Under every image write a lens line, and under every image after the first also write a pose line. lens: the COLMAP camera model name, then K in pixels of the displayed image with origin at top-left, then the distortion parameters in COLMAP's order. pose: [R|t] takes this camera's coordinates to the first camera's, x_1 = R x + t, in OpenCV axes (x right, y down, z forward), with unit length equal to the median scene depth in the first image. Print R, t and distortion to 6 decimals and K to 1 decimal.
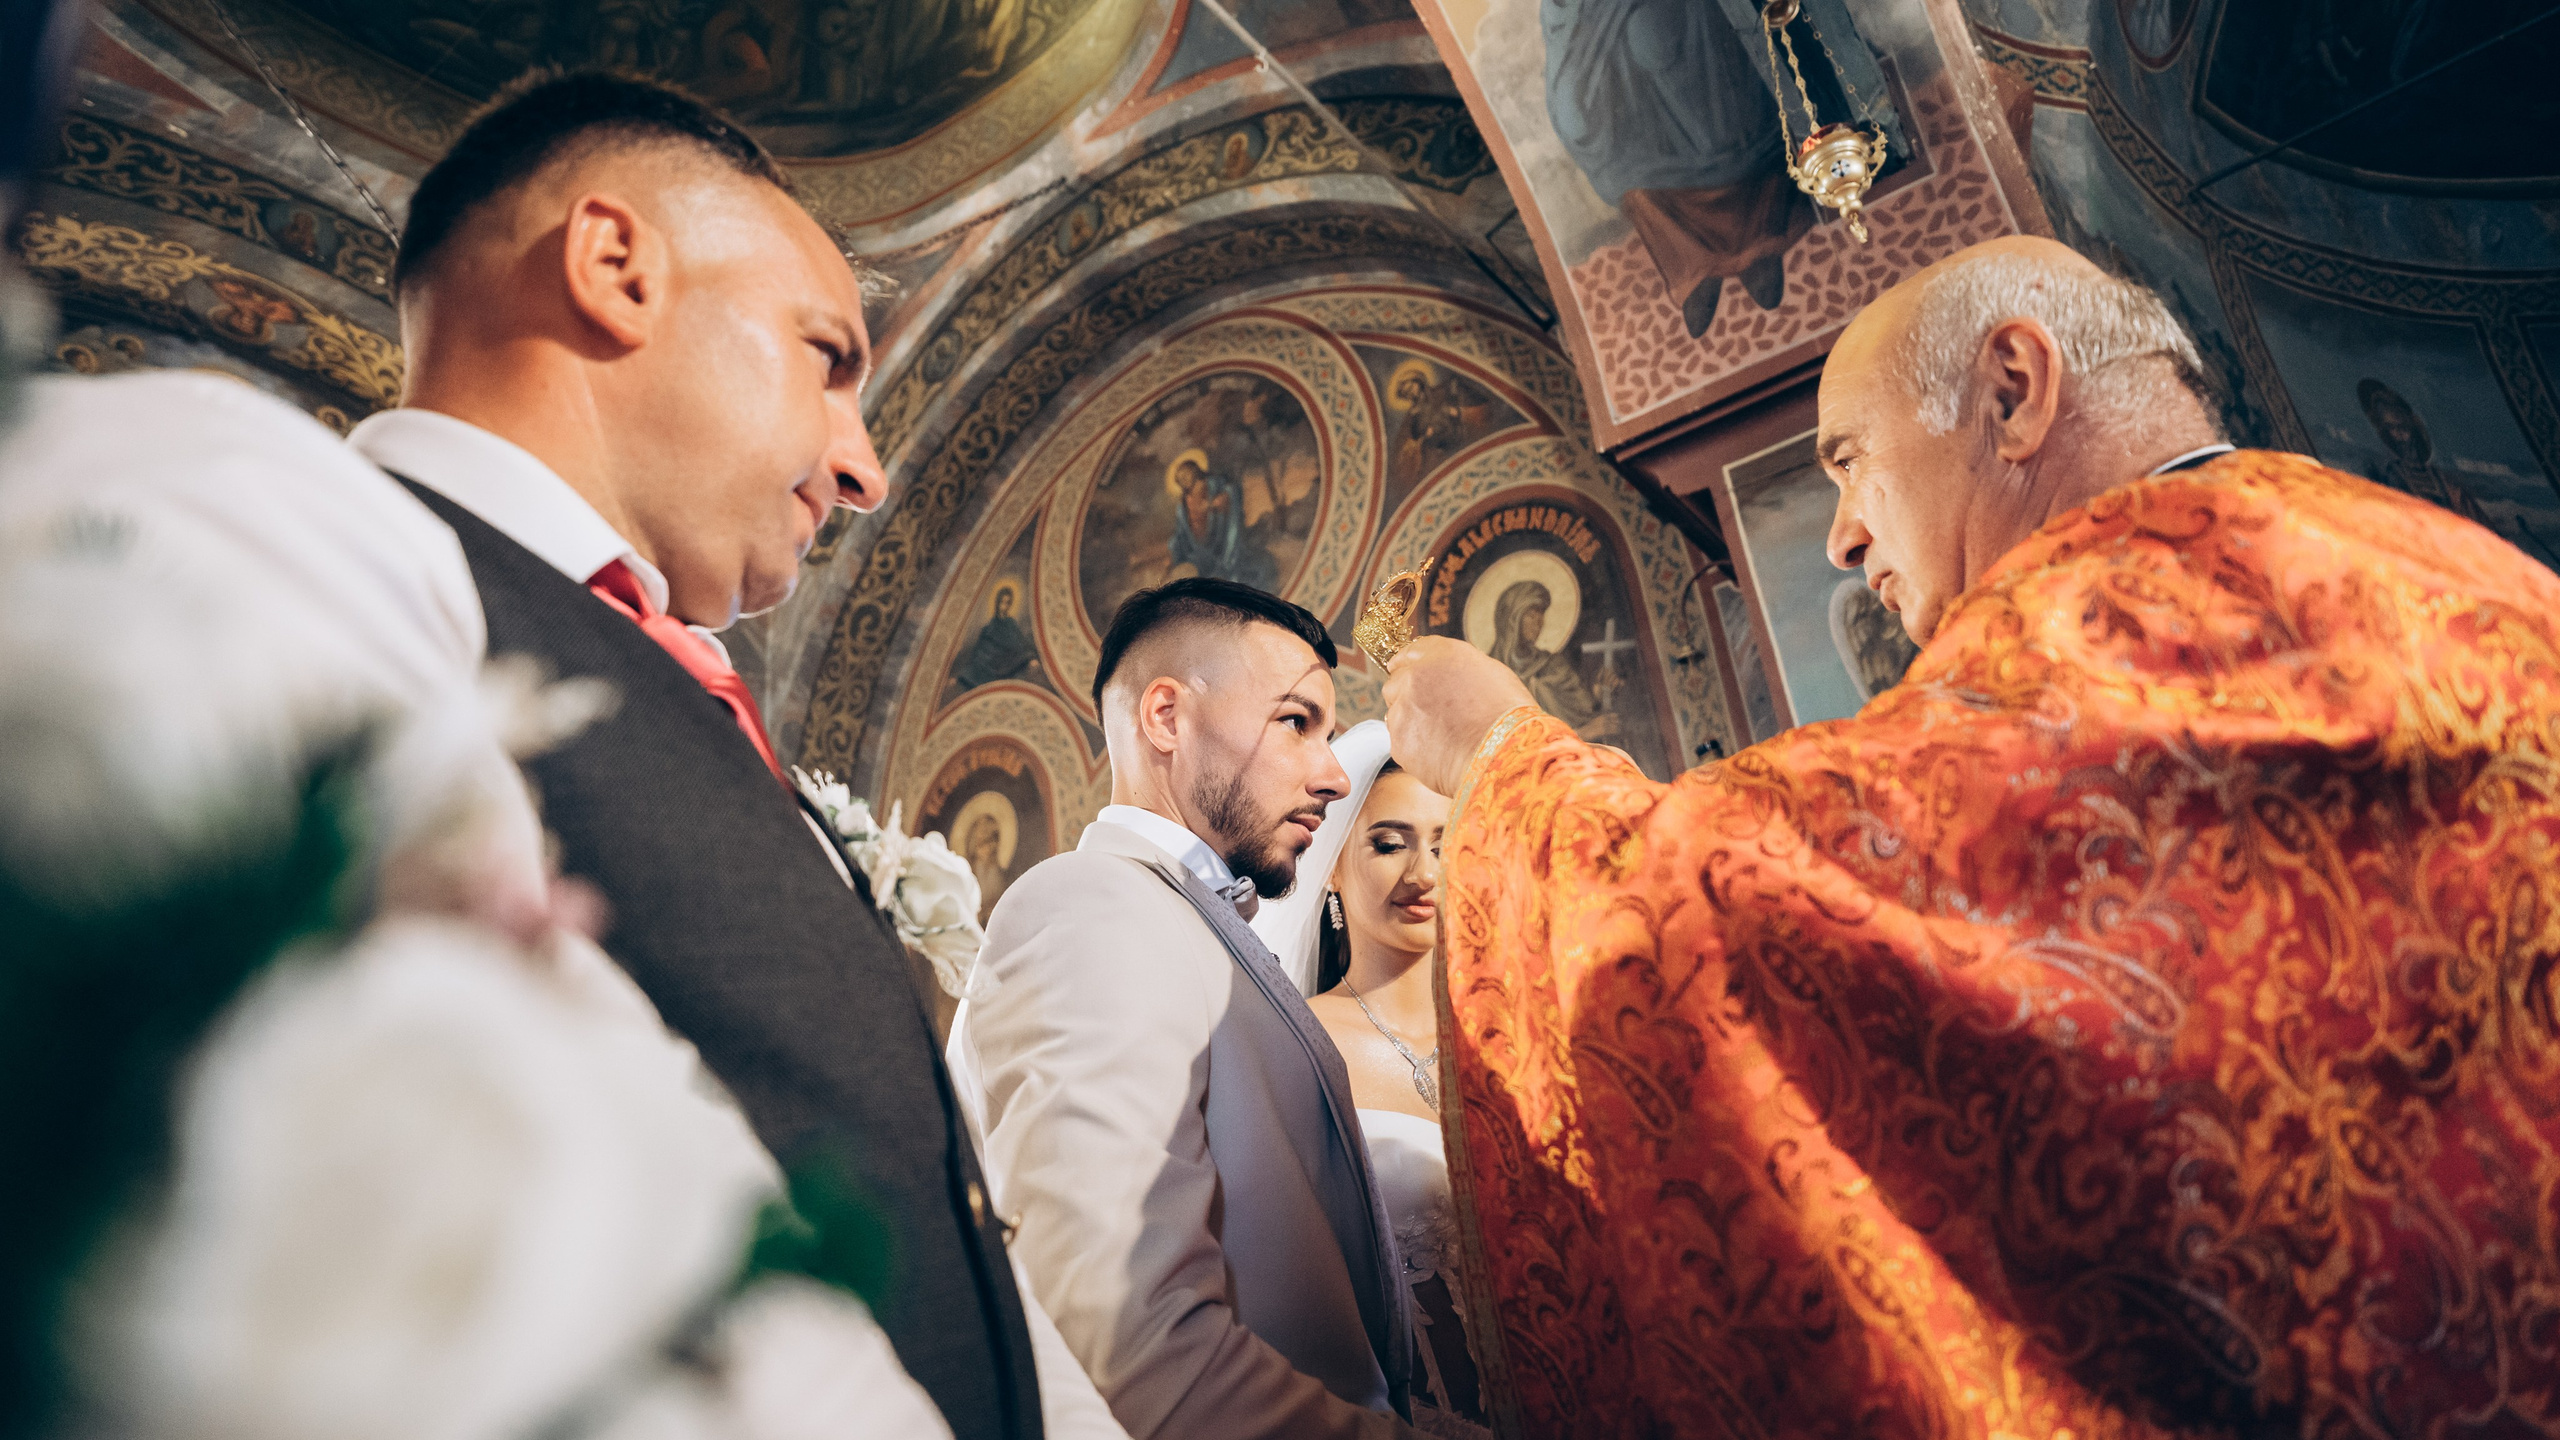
lens RADIAL K [[1356.7, 0, 1280.3], [0, 1356.7, 722.2], [0, 0, 1]] dist [-0.003108, 0.000029]
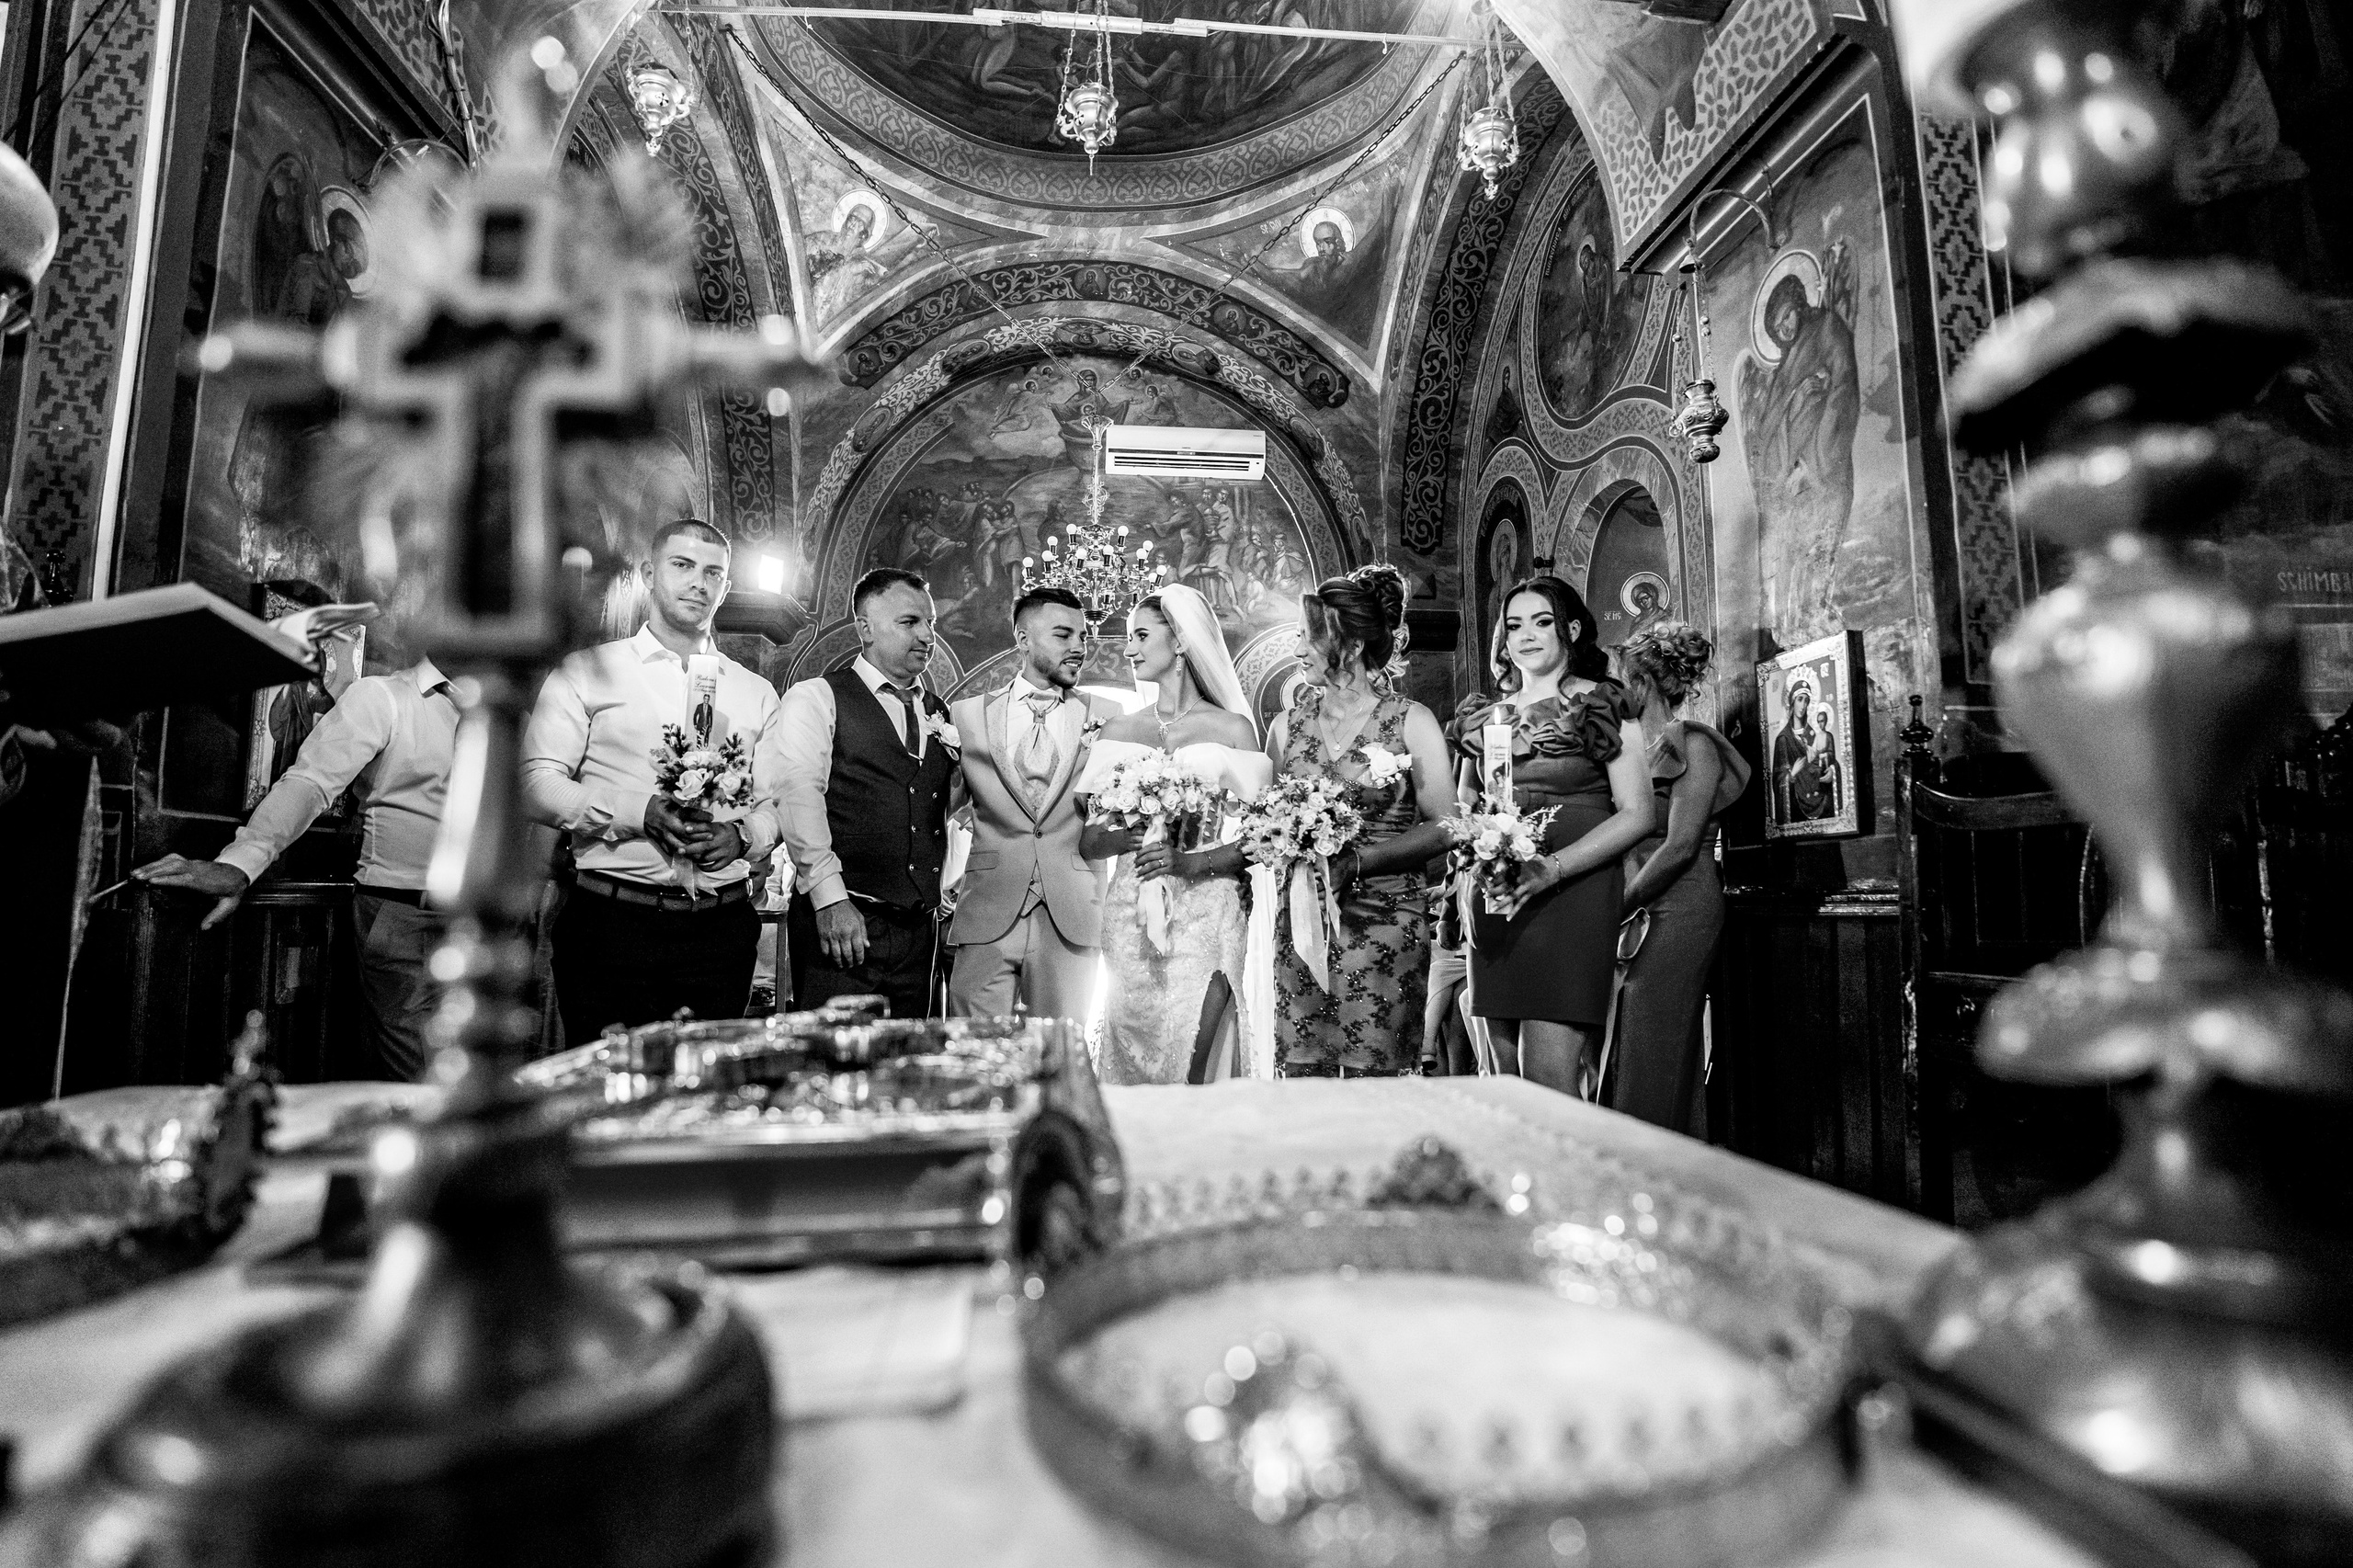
lens RADIAL K [[1104.0, 0, 1182.1], [0, 1104.0, 781.6], [0, 0, 1]] dist [-0.000859, 0.000018]
pose [[0.677106, 0.042556, -0.734654, 0.424082], [0.205146, 0.947833, 0.243981, -0.040532], [0.706713, -0.315913, 0.633053, -0.088152]]
